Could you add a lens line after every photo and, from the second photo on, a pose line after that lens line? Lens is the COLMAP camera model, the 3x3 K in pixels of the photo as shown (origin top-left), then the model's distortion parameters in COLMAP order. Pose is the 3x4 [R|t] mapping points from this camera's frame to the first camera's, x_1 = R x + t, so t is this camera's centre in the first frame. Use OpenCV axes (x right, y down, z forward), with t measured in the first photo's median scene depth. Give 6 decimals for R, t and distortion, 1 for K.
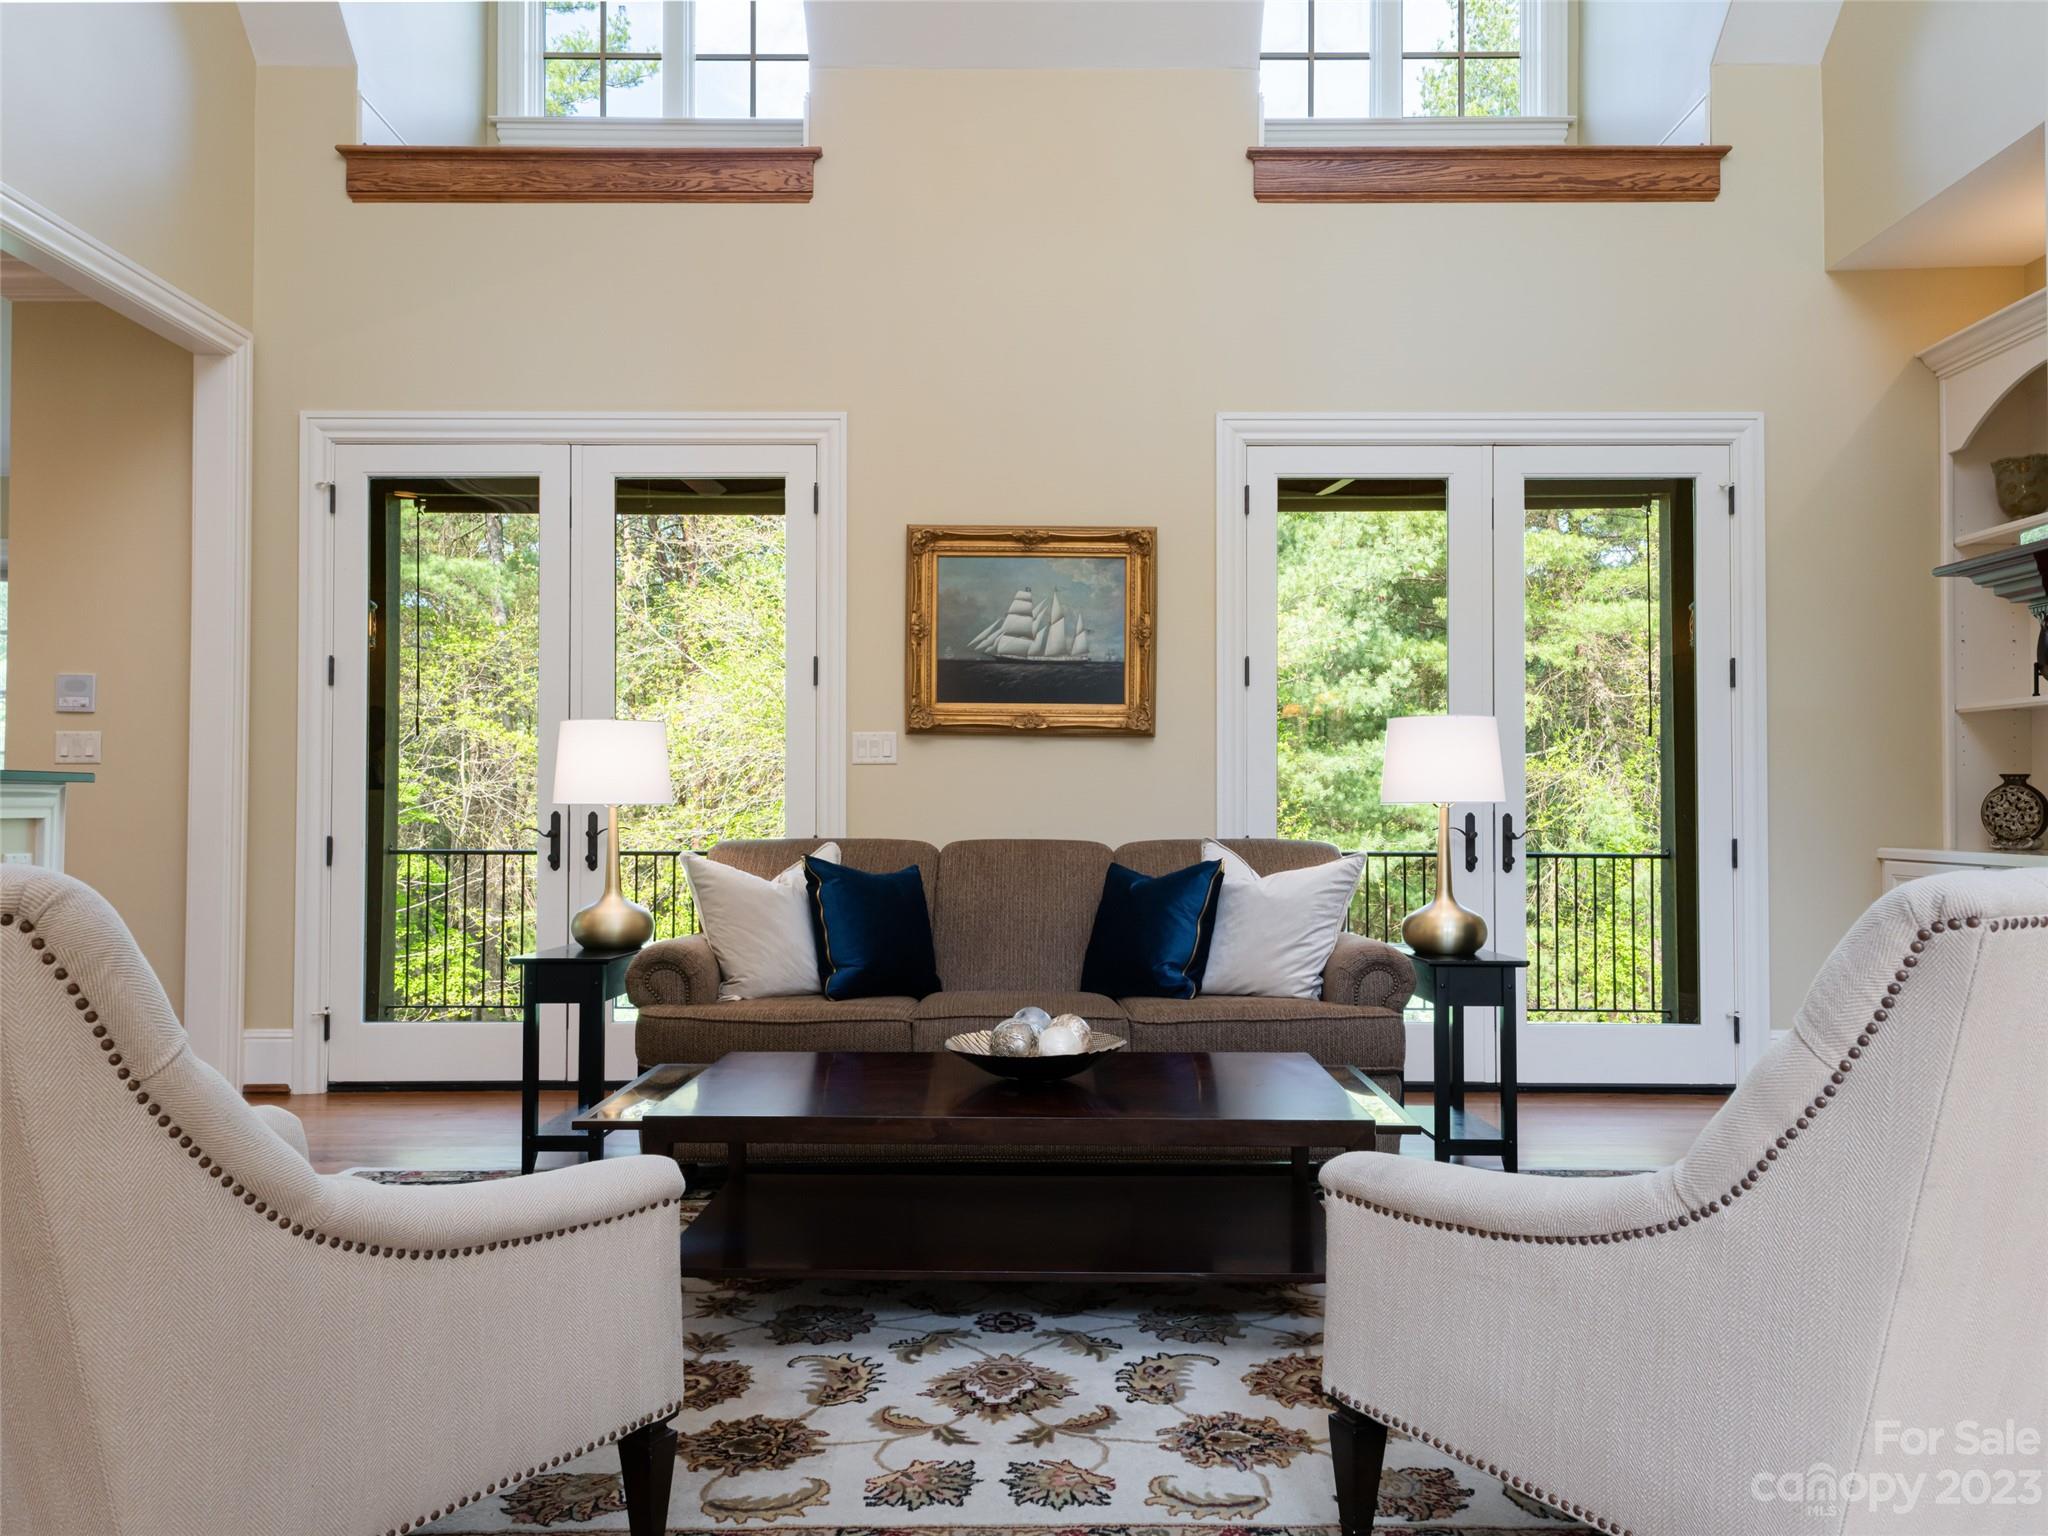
lens RADIAL K [[1551.2, 0, 1027.8], [0, 1551.2, 764.3], [0, 0, 1]] dist [0.025857, 0.003314]
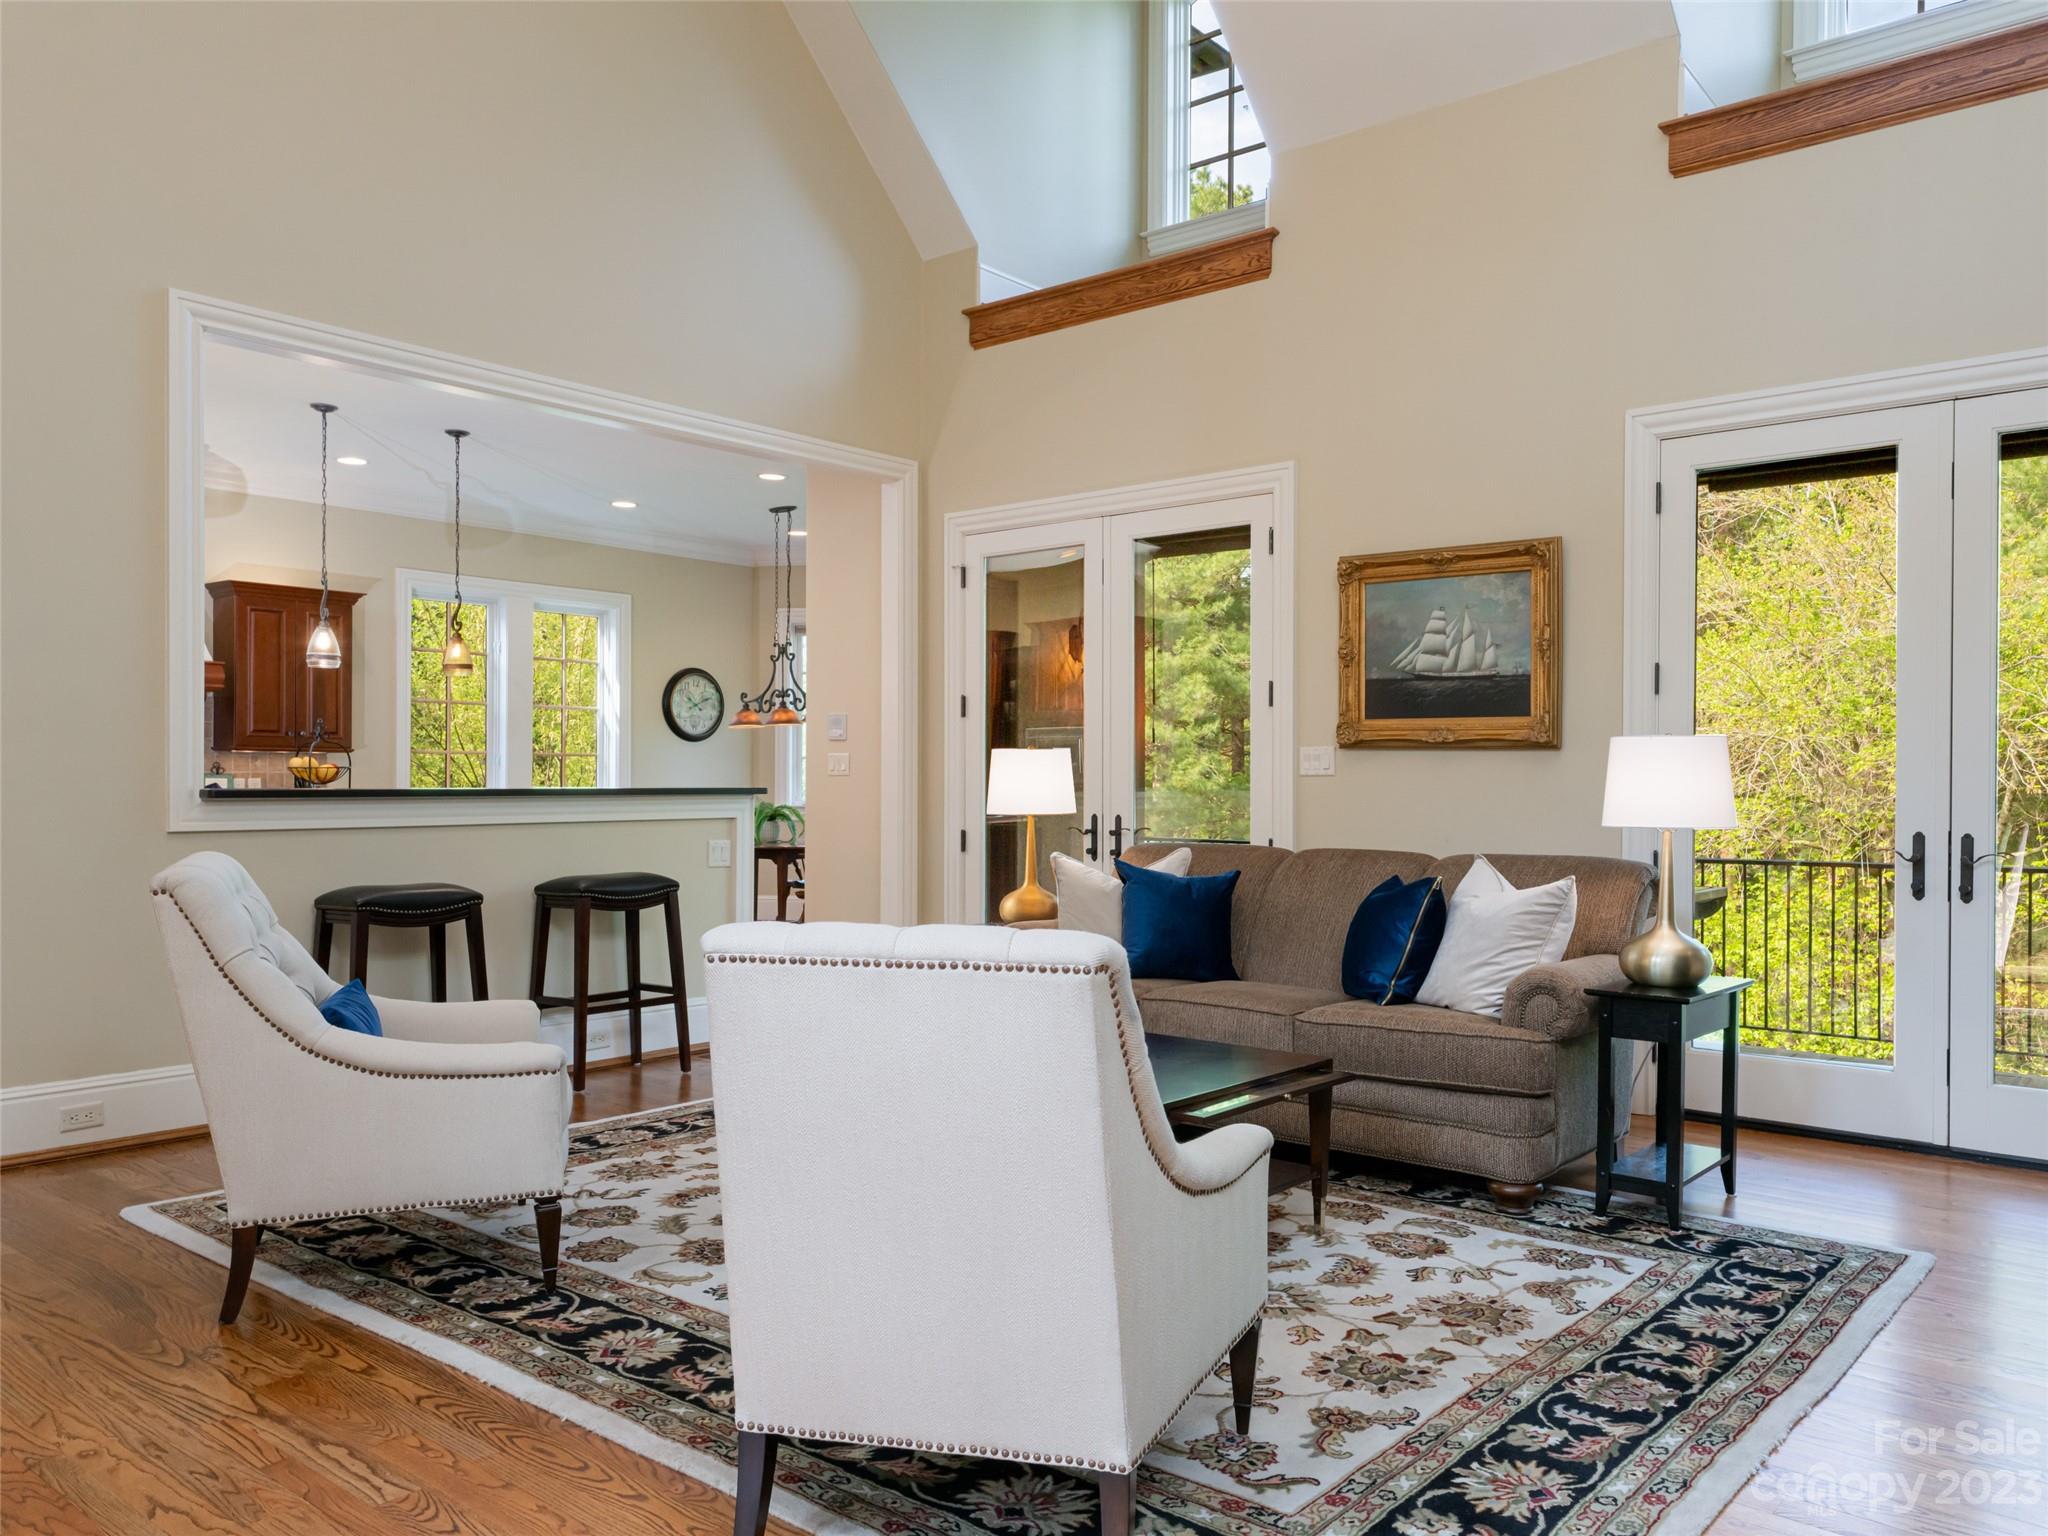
lens RADIAL K [[1524.8, 0, 1091.5], [0, 1524.8, 782.4], [0, 0, 1]] dist [0.017716, -0.000026]
pose [[0.778923, 0.002730, -0.627114, 0.460153], [0.011146, 0.999772, 0.018197, -0.017281], [0.627021, -0.021164, 0.778715, 0.051334]]
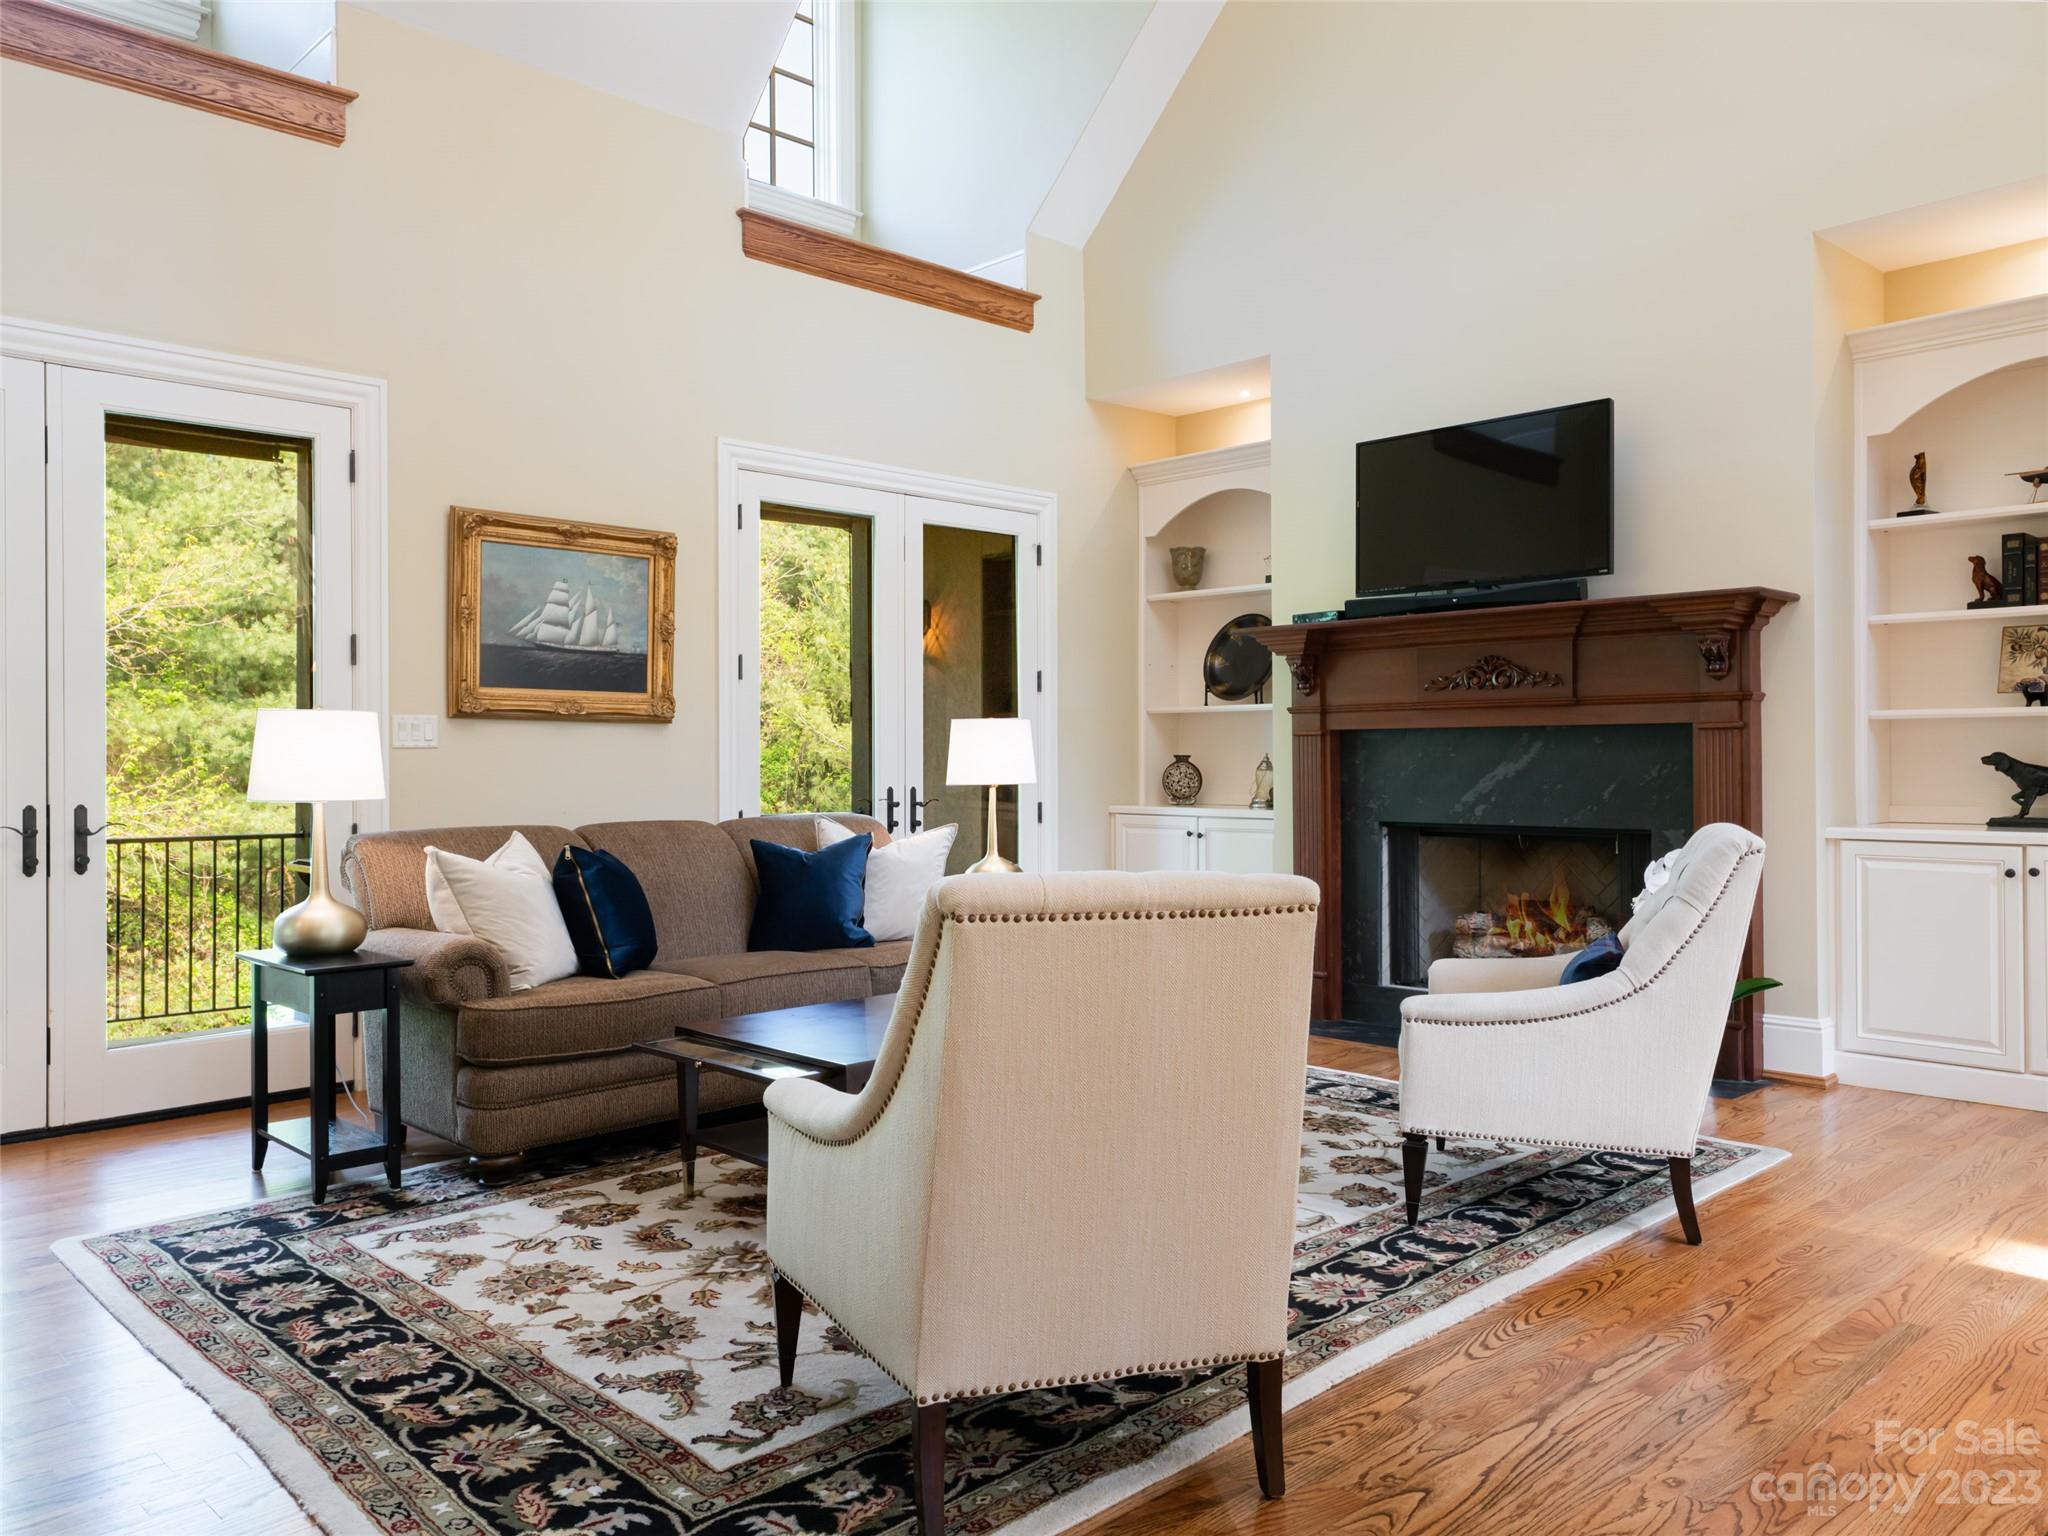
lens RADIAL K [[1524.8, 0, 1024.8], [0, 1524.8, 765.5], [0, 0, 1]] dist [0.017716, -0.000026]
pose [[0.715930, -0.008579, 0.698119, -0.497082], [-0.011475, 0.999645, 0.024052, -0.016770], [-0.698078, -0.025231, 0.715577, 0.045272]]
